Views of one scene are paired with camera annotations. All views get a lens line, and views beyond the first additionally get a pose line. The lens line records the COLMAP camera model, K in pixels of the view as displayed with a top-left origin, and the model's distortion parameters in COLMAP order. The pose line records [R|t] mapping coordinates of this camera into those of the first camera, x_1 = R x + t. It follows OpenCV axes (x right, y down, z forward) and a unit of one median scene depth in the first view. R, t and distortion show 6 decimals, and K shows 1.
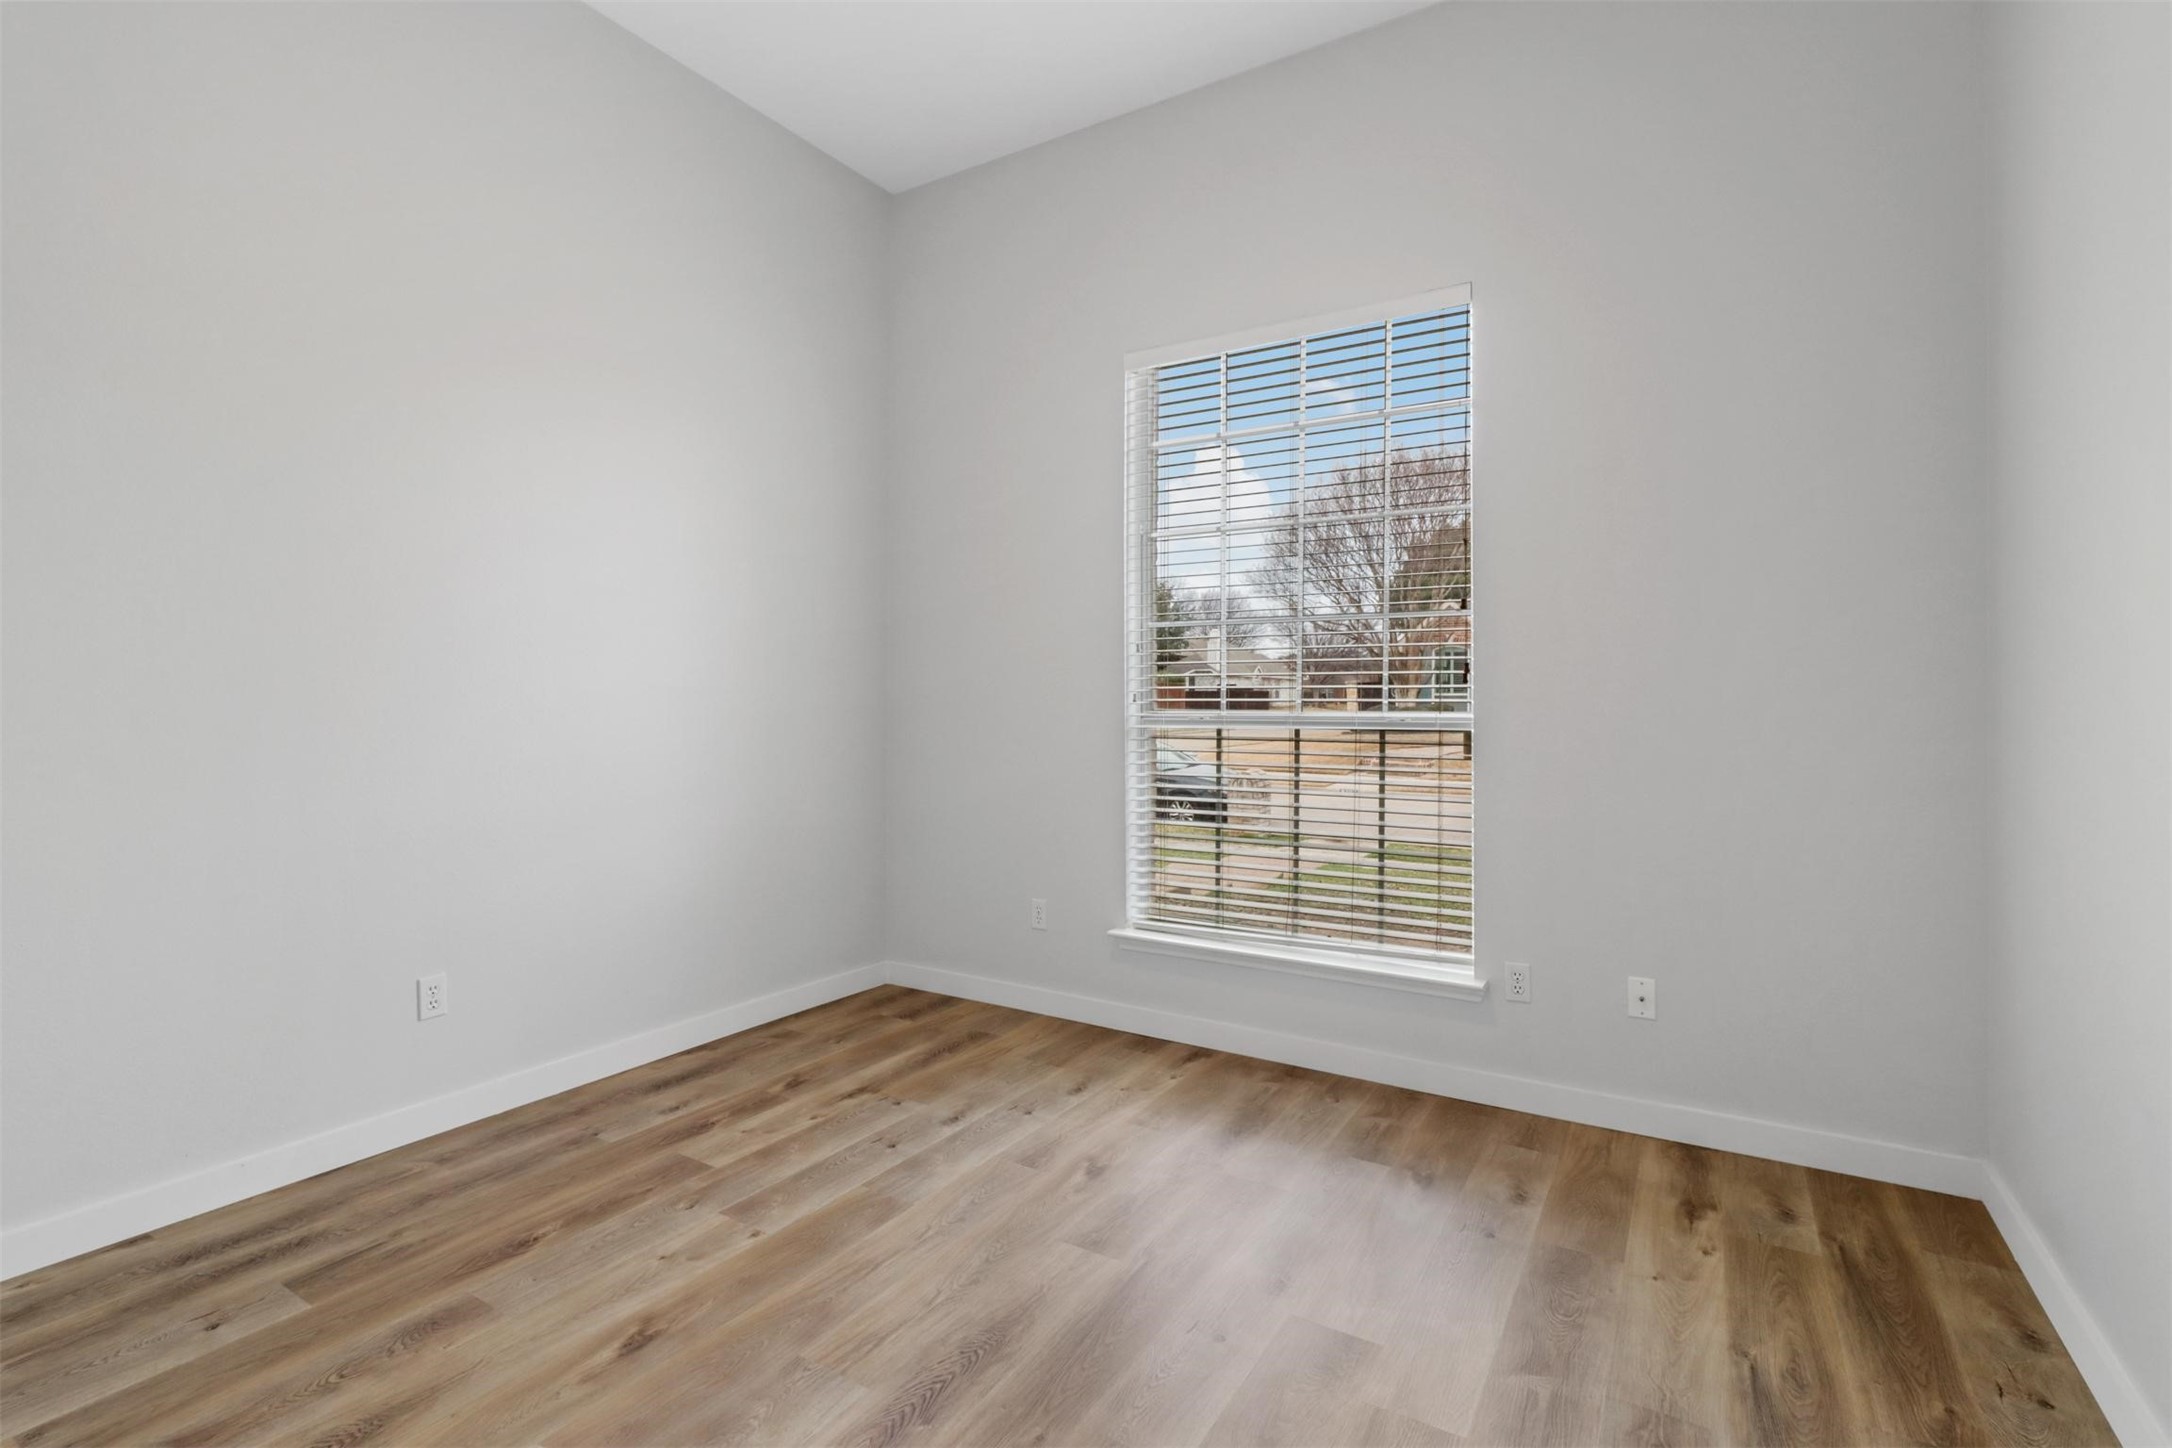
lens RADIAL K [[1007.9, 0, 1080.7], [0, 1007.9, 717.6], [0, 0, 1]] dist [0.001138, 0.000219]
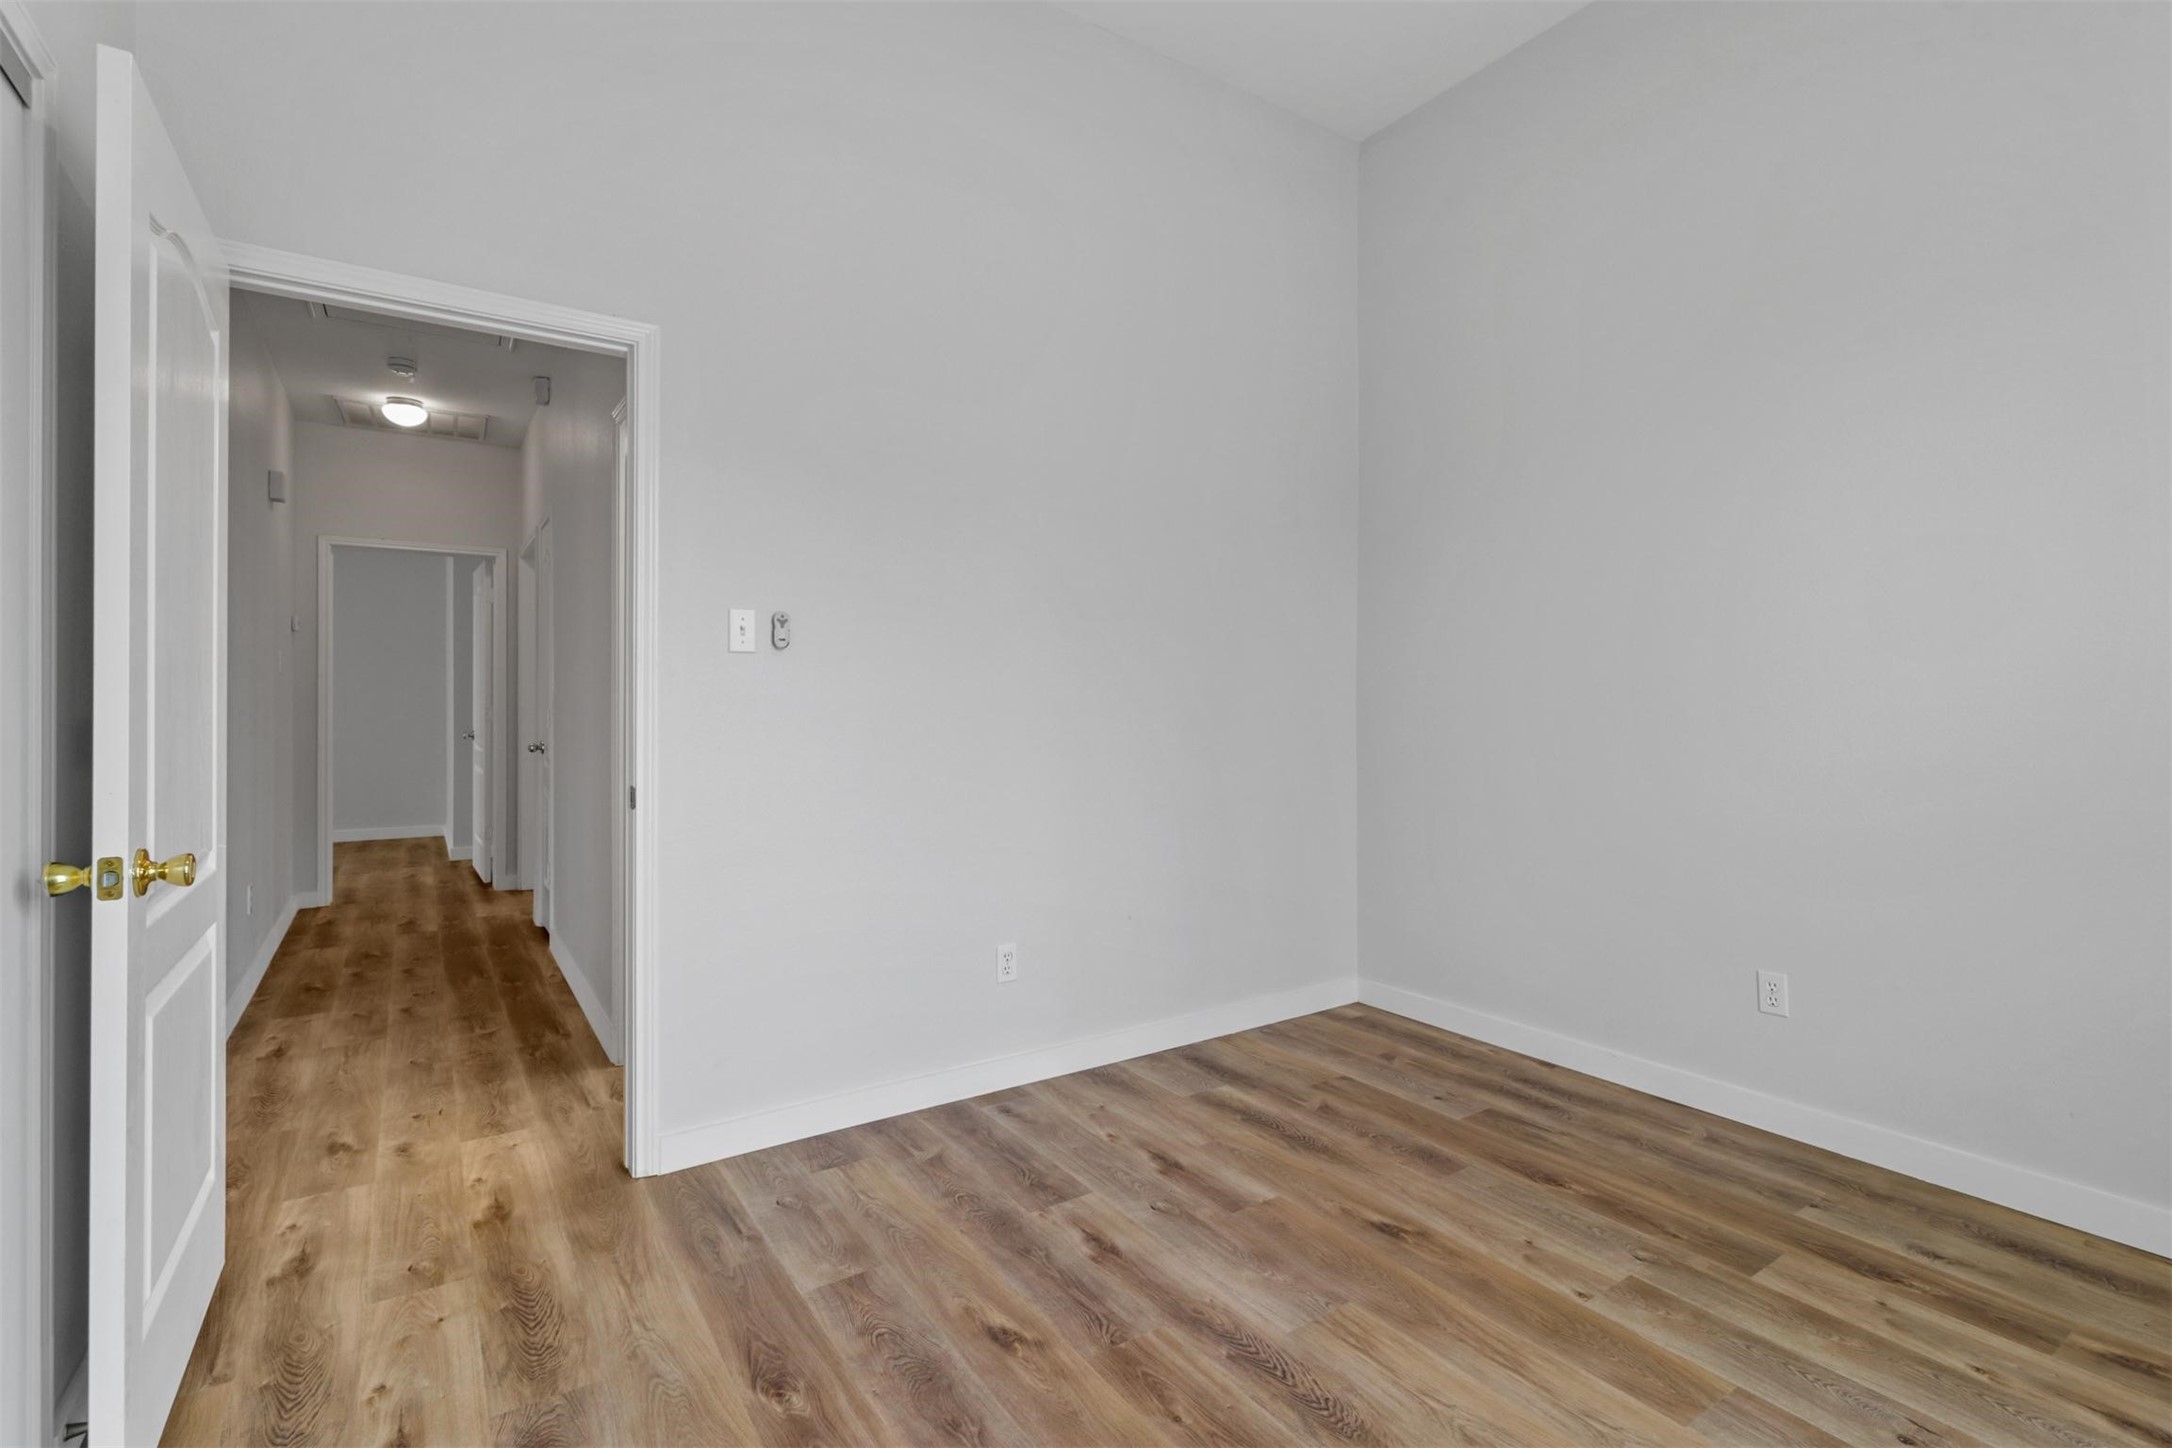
lens RADIAL K [[1007.9, 0, 1079.6], [0, 1007.9, 712.0], [0, 0, 1]] dist [0.001138, 0.000219]
pose [[-0.420491, 0.006573, -0.907273, 0.651771], [-0.009922, 0.999881, 0.011843, -0.008096], [0.907242, 0.013982, -0.420376, 0.940634]]
